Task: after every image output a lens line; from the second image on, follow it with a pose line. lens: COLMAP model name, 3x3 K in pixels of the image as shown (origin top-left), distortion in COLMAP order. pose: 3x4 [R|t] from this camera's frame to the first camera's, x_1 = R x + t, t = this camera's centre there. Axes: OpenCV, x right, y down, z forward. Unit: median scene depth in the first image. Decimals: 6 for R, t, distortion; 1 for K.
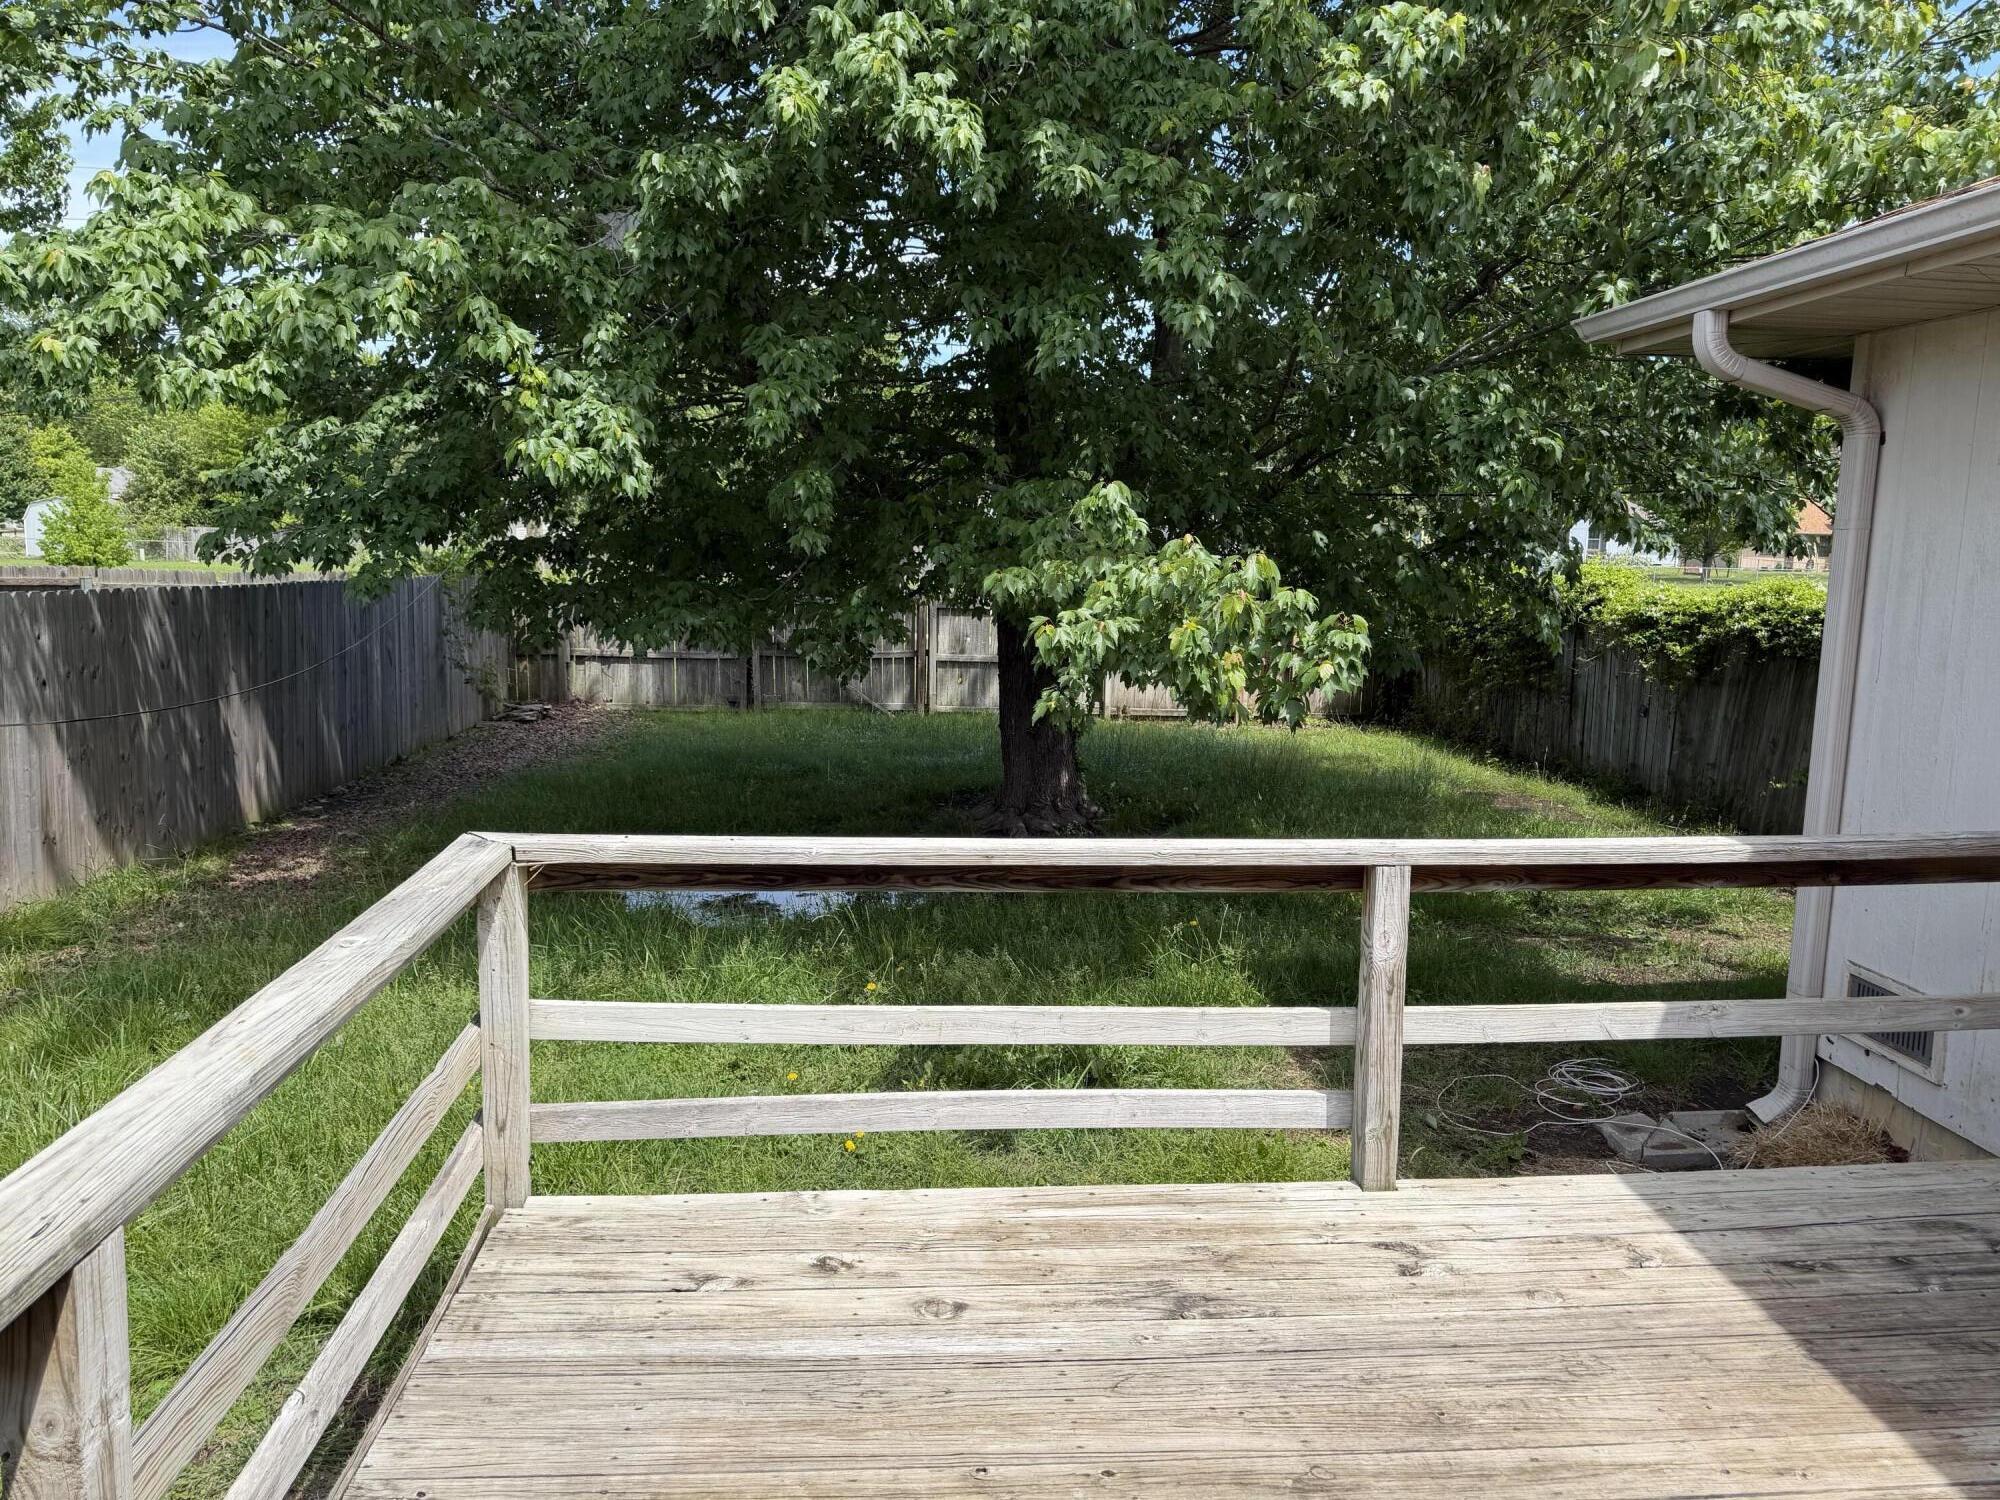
lens RADIAL K [[1348.8, 0, 969.9], [0, 1348.8, 741.5], [0, 0, 1]] dist [0.051443, -0.001237]
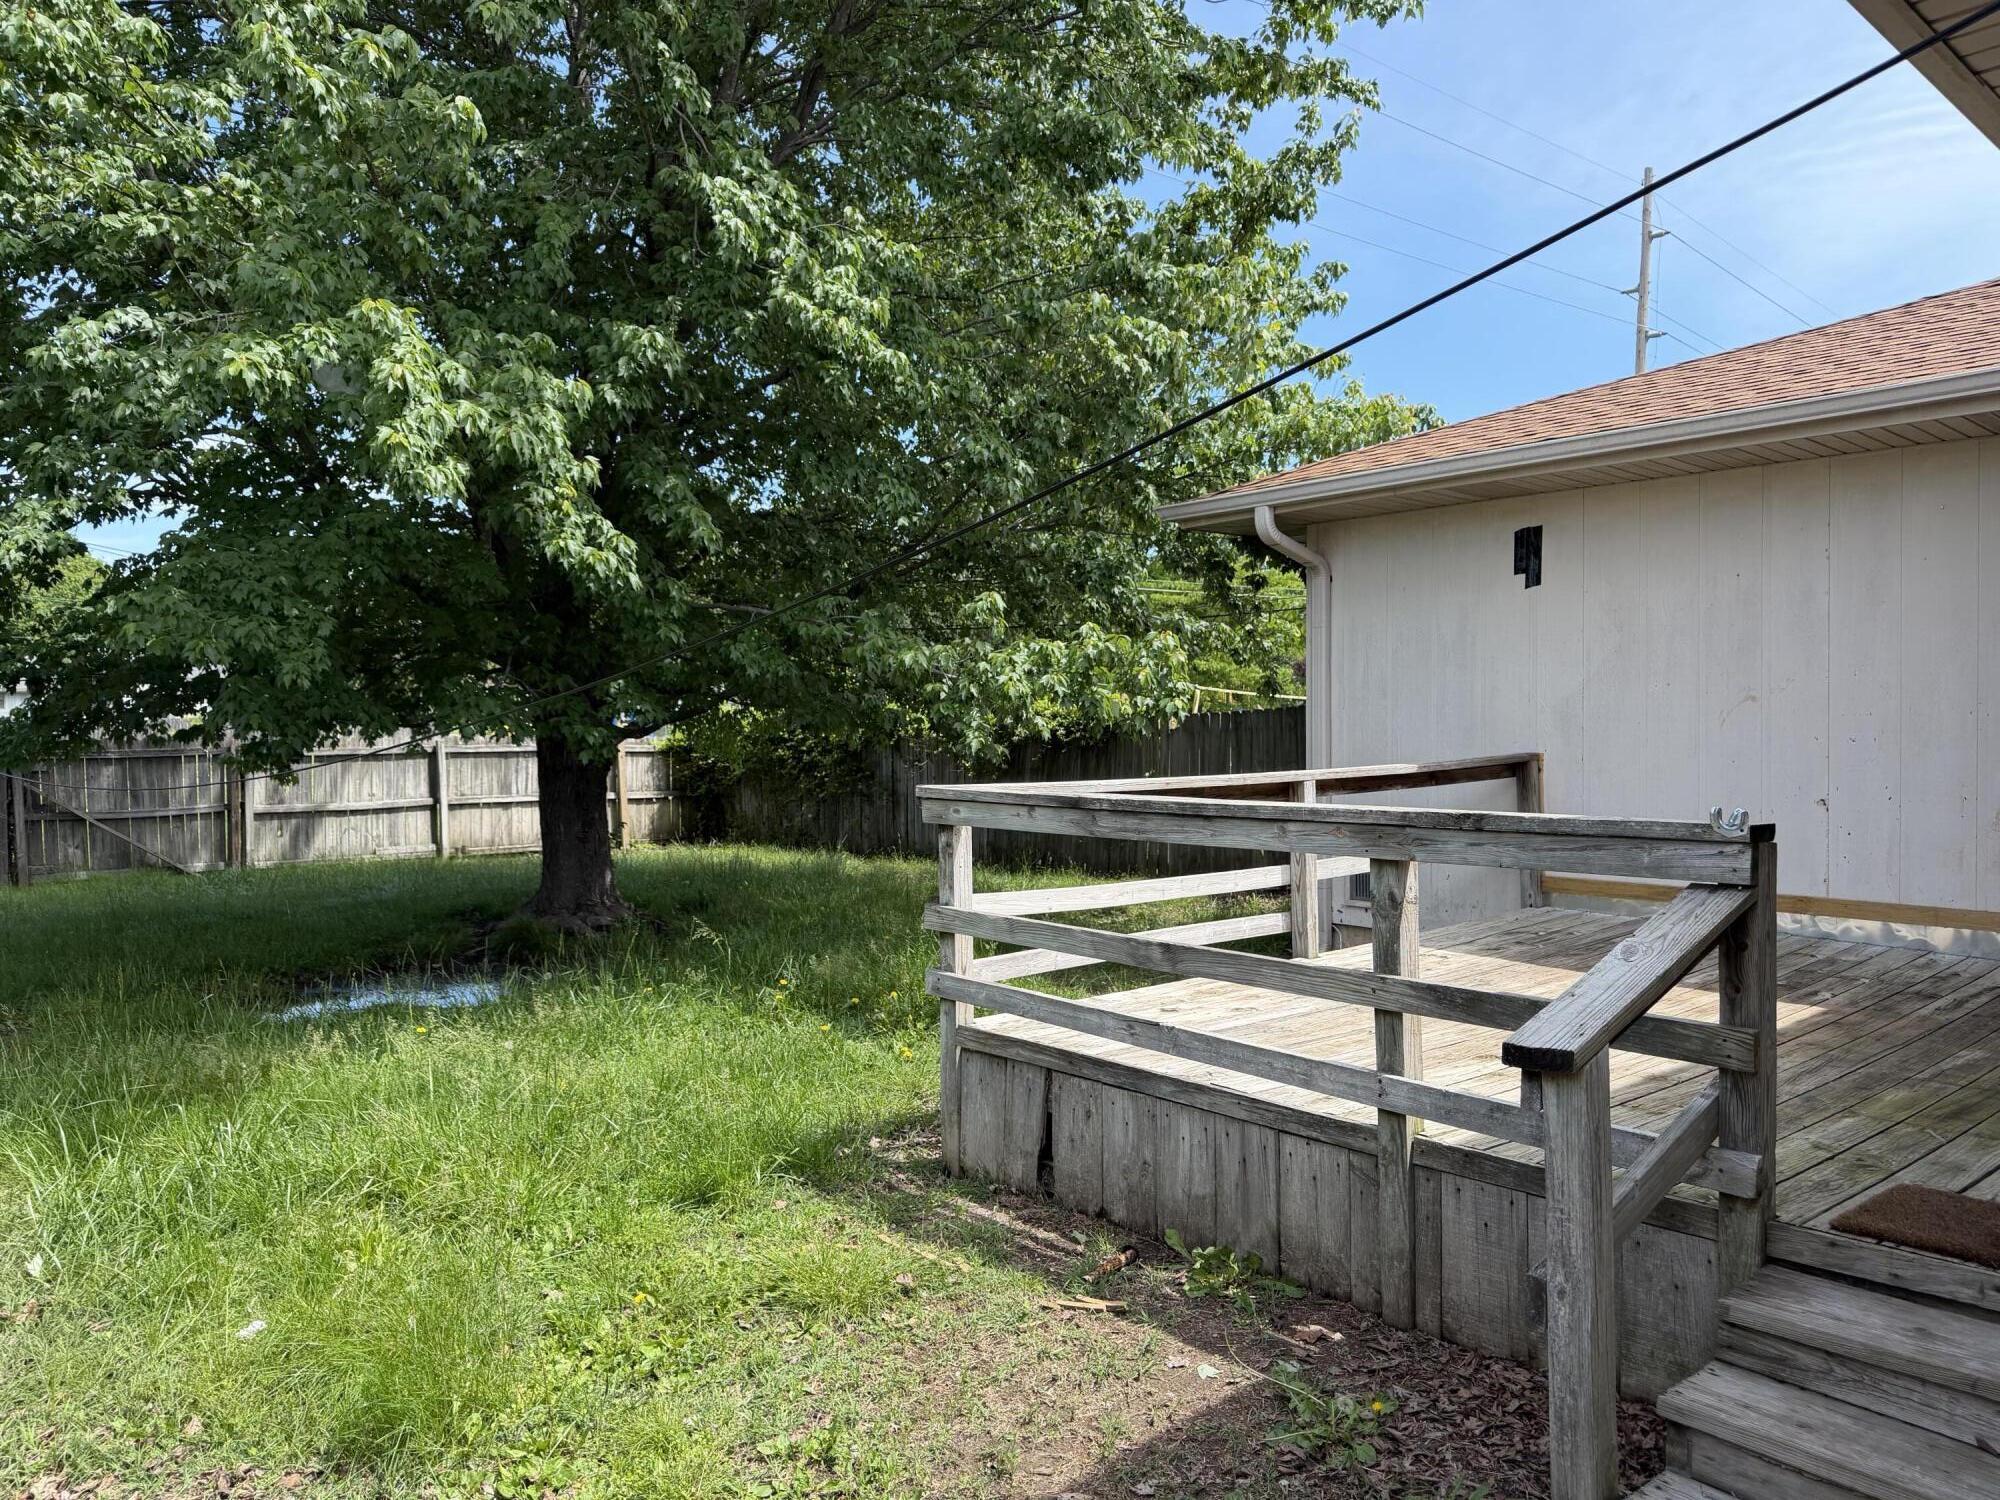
lens RADIAL K [[1348.8, 0, 969.9], [0, 1348.8, 741.5], [0, 0, 1]] dist [0.051443, -0.001237]
pose [[0.812643, -0.035309, 0.581691, -0.199209], [0.103923, 0.990944, -0.085033, 0.025552], [-0.573421, 0.129552, 0.808953, -0.044828]]
